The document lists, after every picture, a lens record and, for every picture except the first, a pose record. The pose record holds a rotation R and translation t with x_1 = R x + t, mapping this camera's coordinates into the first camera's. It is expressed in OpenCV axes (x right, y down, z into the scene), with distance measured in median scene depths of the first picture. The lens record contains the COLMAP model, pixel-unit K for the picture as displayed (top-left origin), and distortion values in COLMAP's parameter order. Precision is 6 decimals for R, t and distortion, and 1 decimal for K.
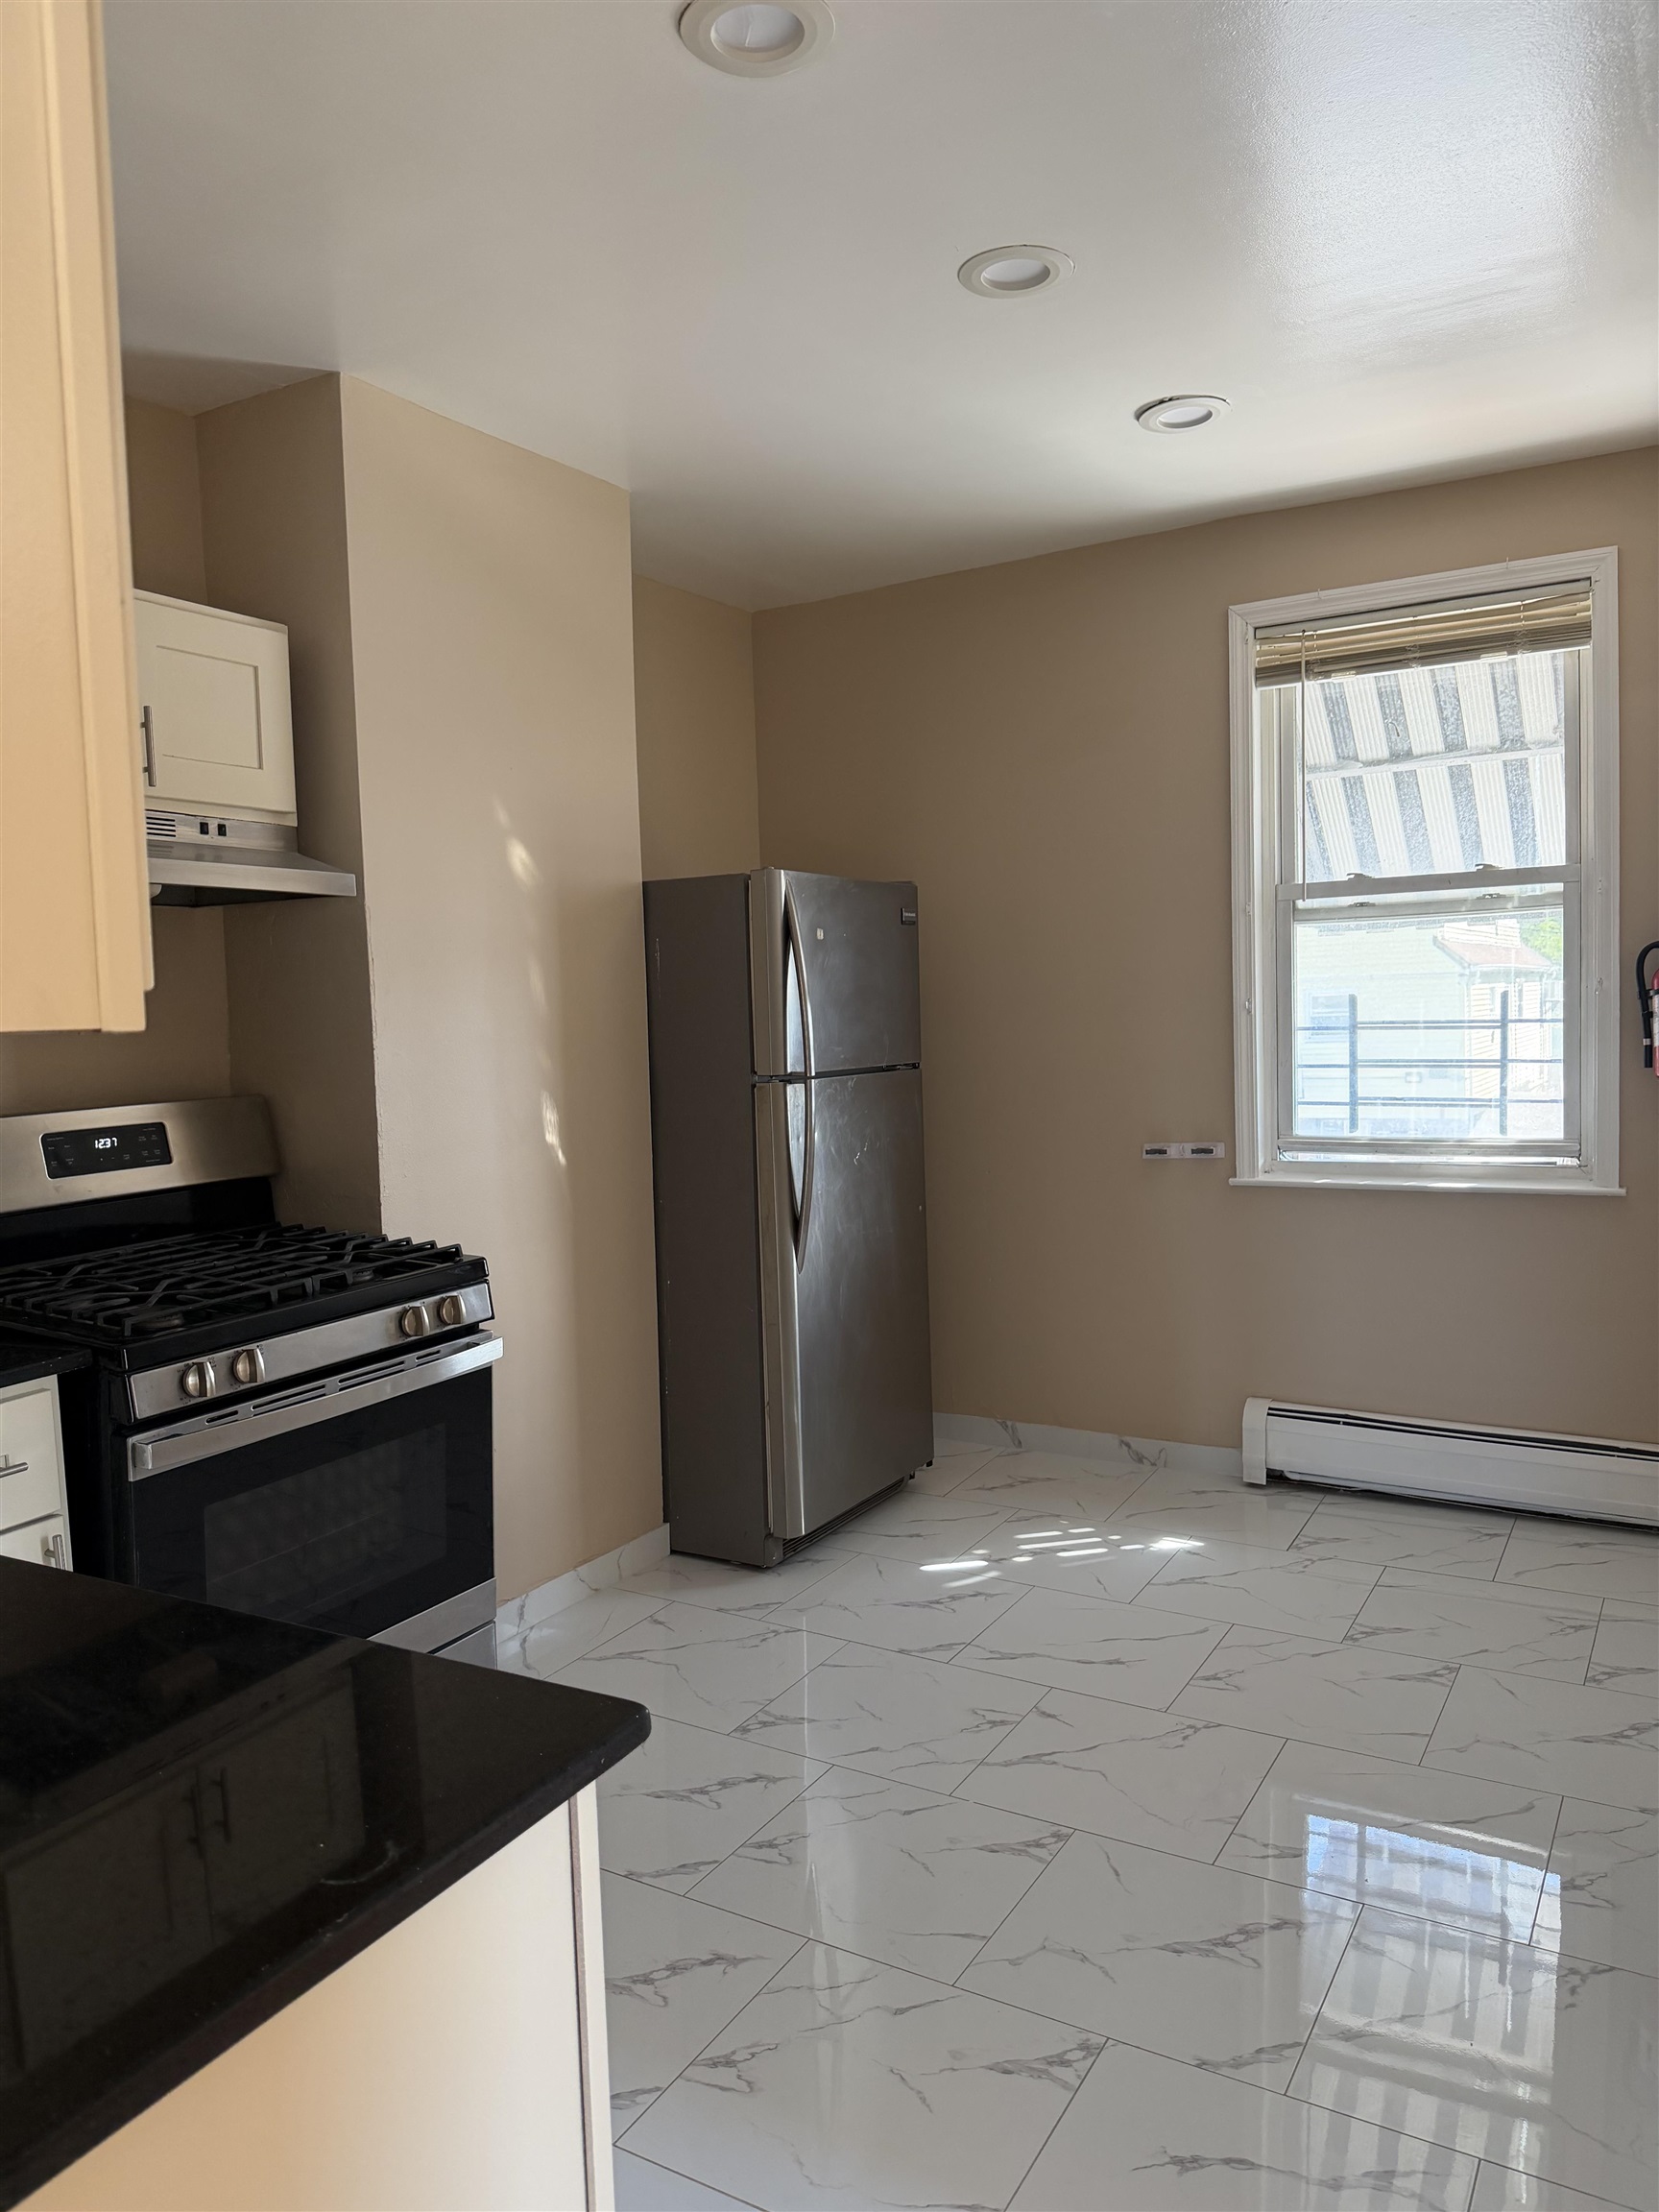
lens RADIAL K [[1575.4, 0, 843.0], [0, 1575.4, 1095.0], [0, 0, 1]] dist [0.039260, -0.043888]
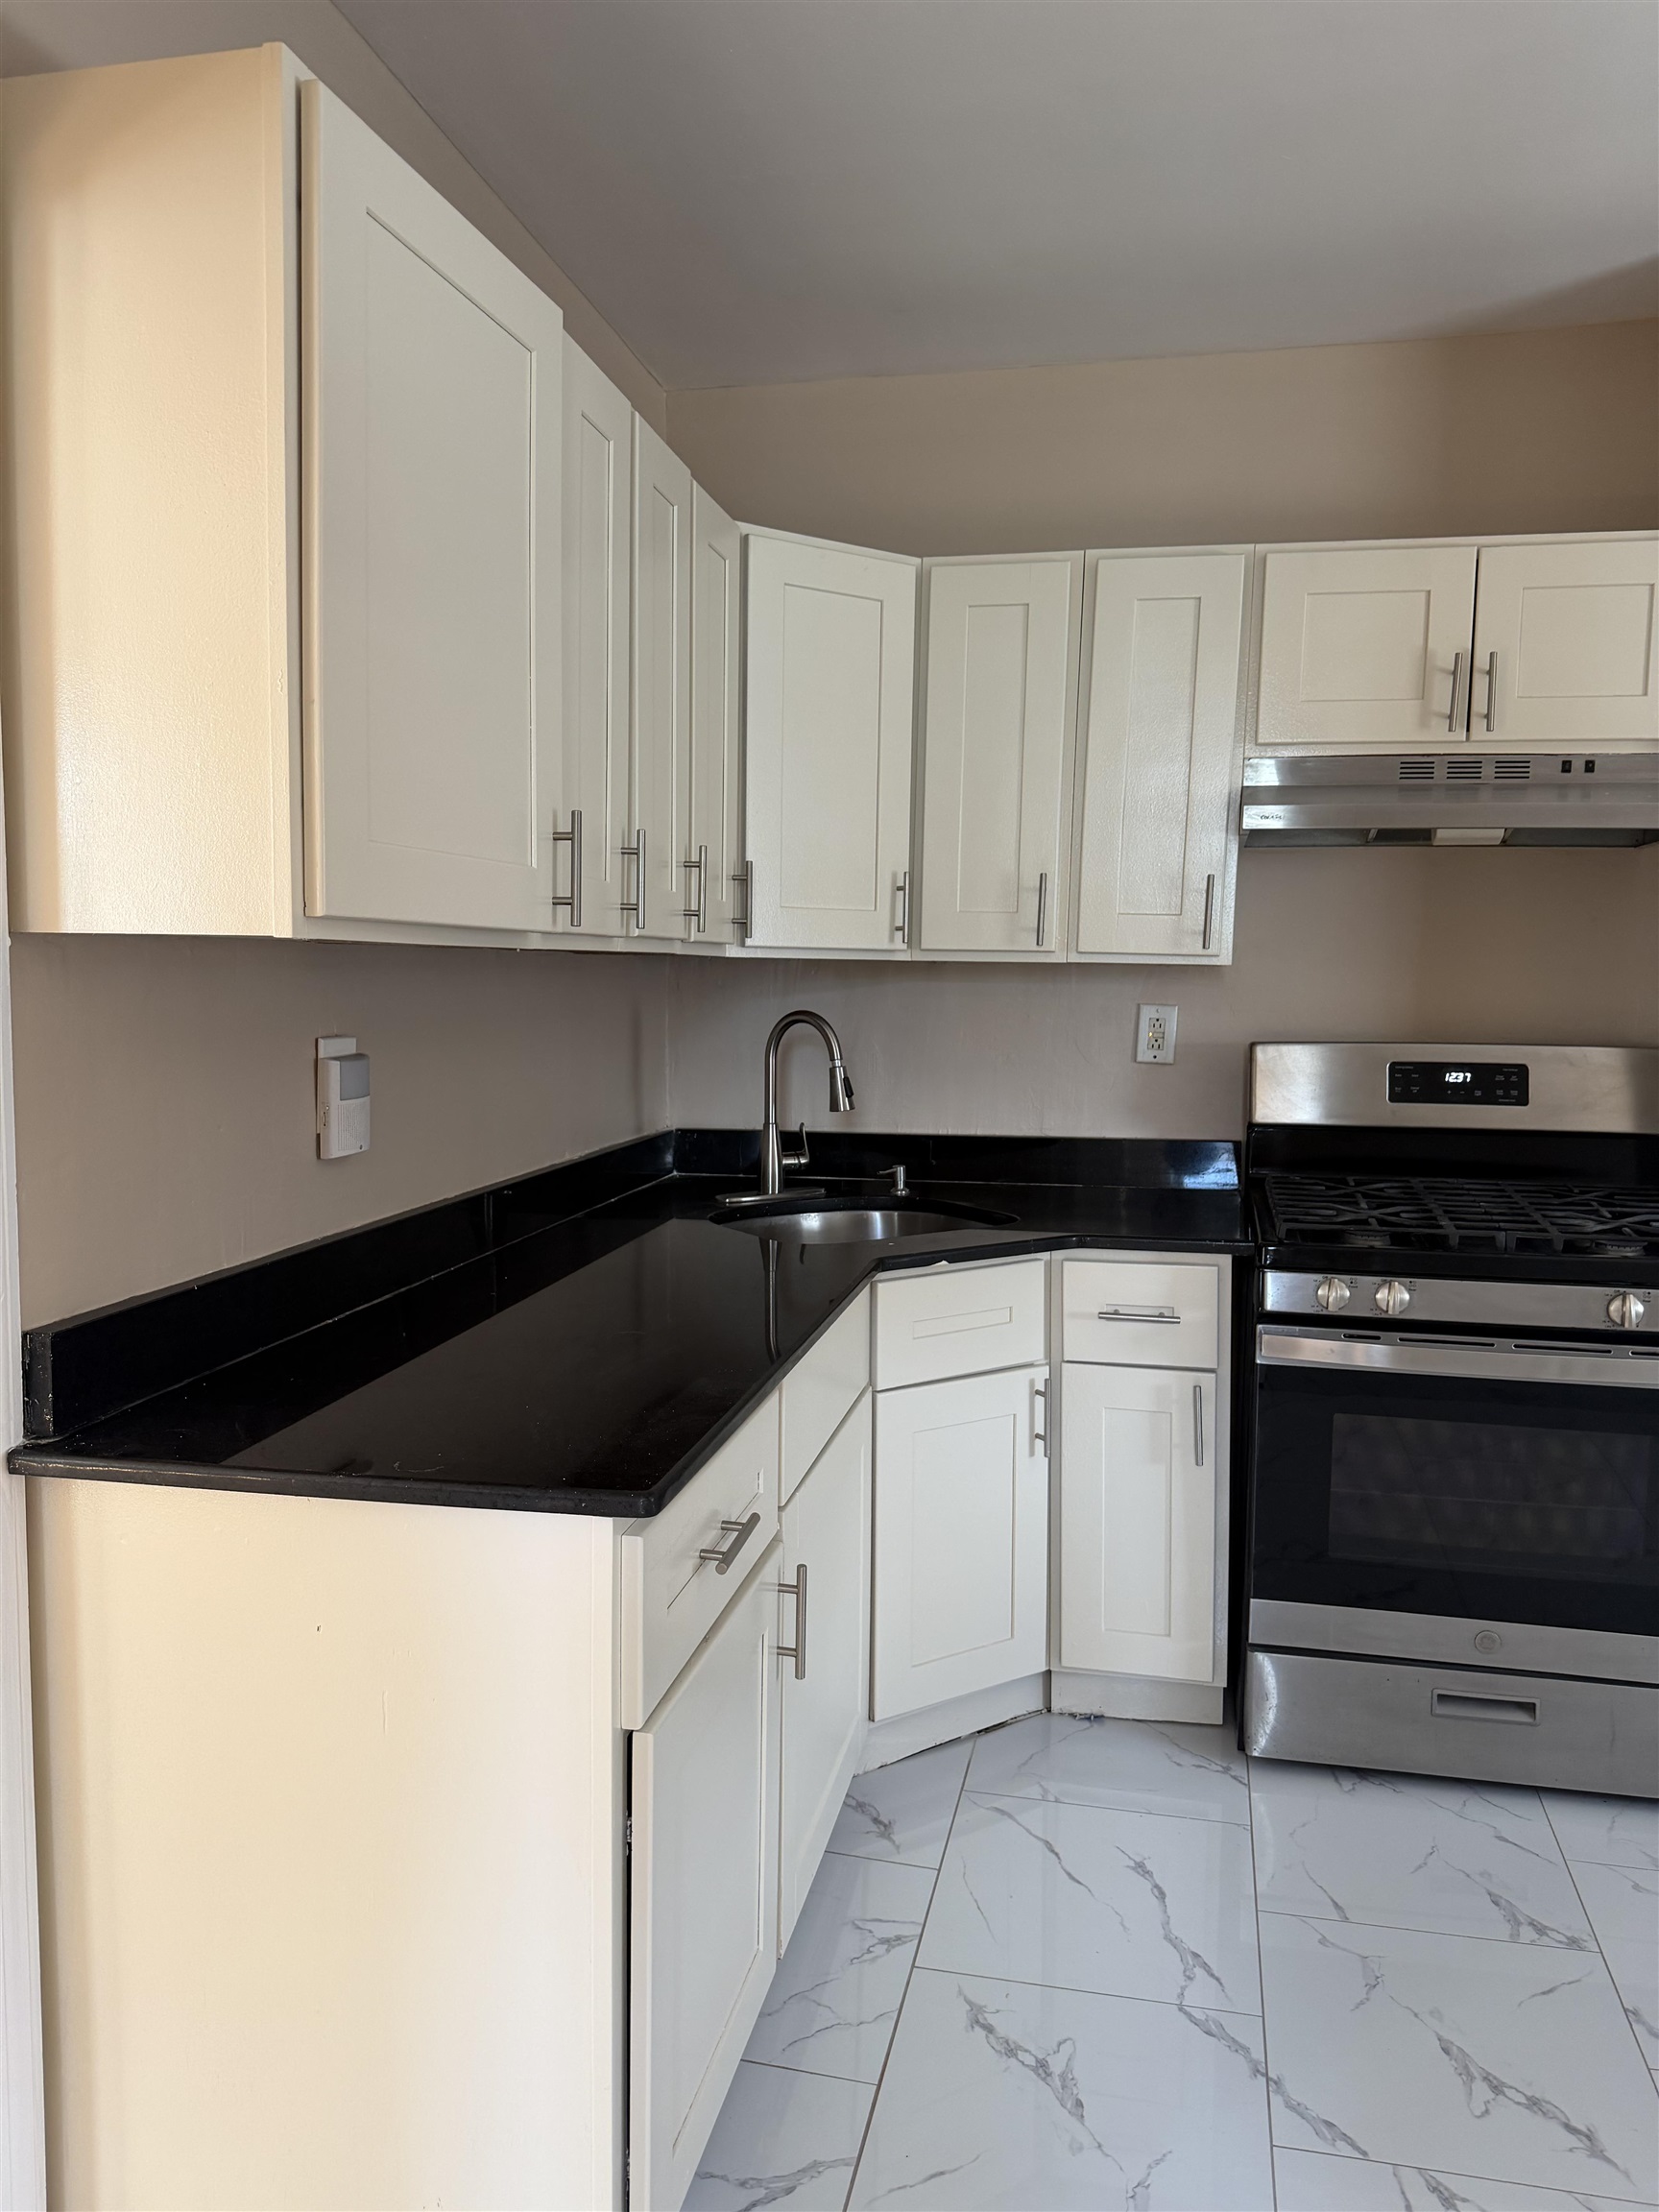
lens RADIAL K [[1575.4, 0, 843.0], [0, 1575.4, 1095.0], [0, 0, 1]] dist [0.039260, -0.043888]
pose [[0.298632, 0.115125, -0.947399, 0.336264], [-0.082108, 0.992116, 0.094677, -0.019721], [0.950830, 0.049515, 0.305730, 0.237303]]
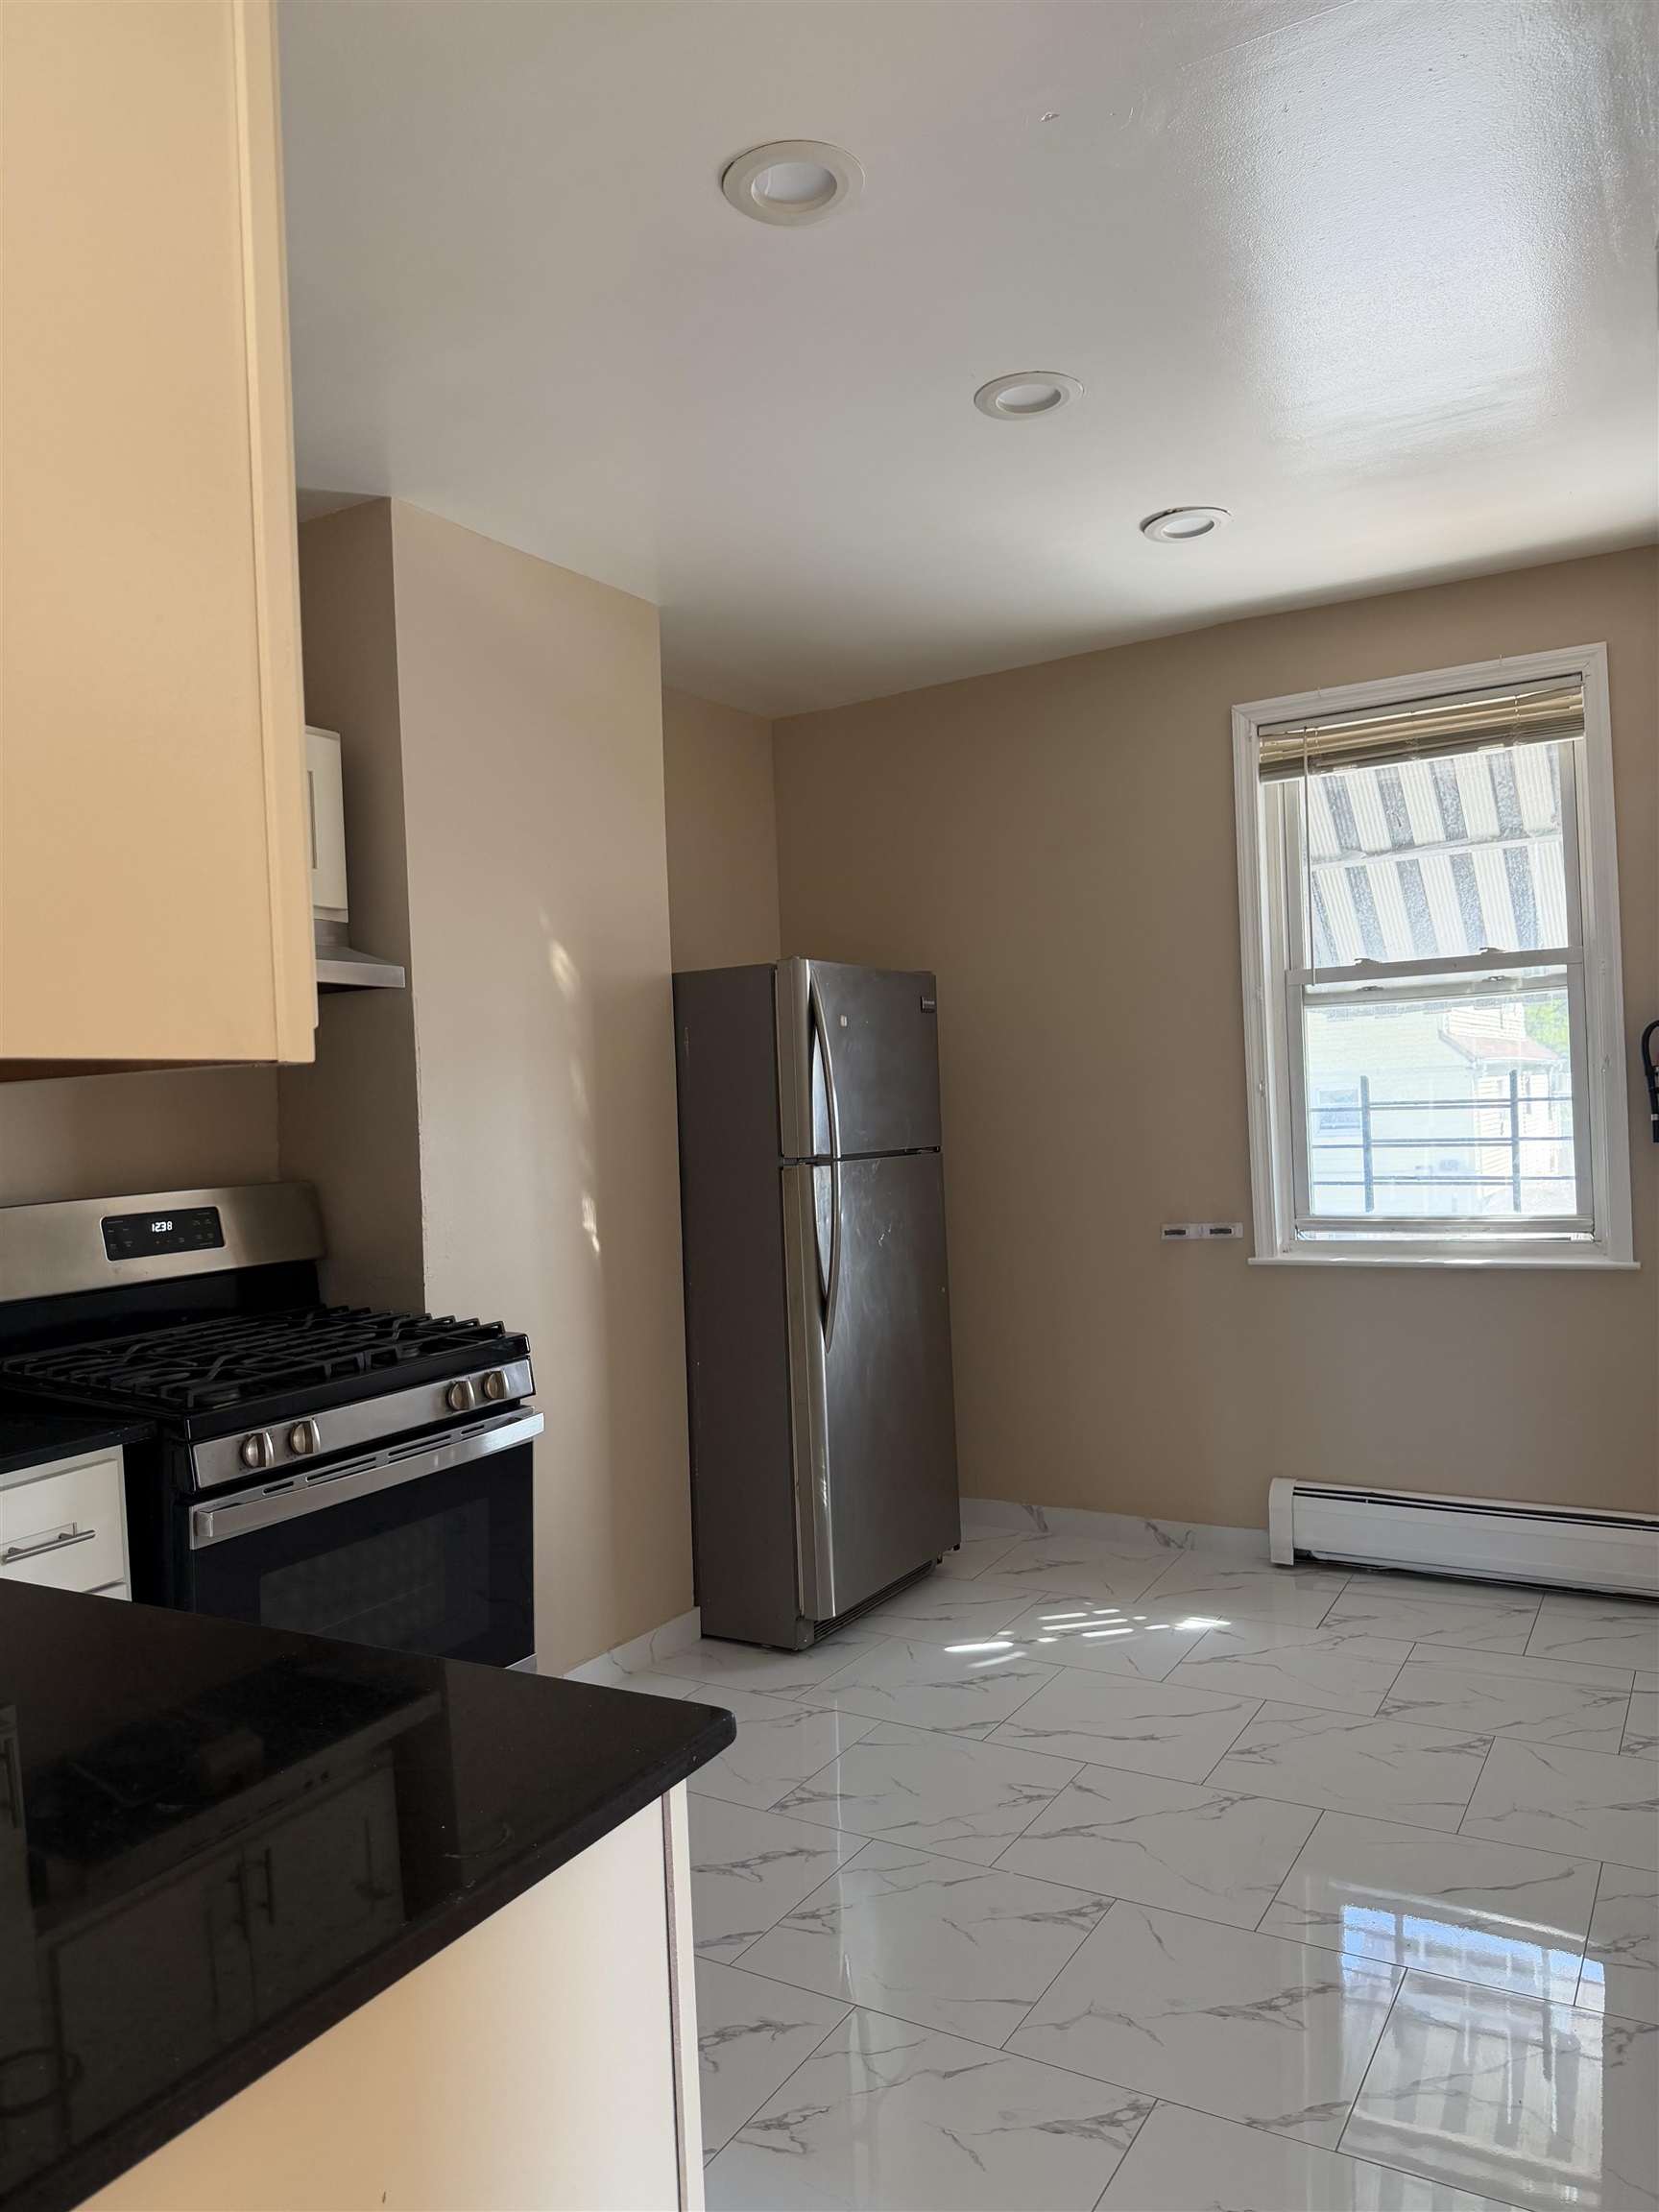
lens RADIAL K [[1575.0, 0, 837.1], [0, 1575.0, 1100.0], [0, 0, 1]] dist [0.042672, -0.047134]
pose [[0.999900, -0.011571, -0.008135, -0.012217], [0.011052, 0.998066, -0.061166, 0.013096], [0.008827, 0.061070, 0.998094, -0.027268]]
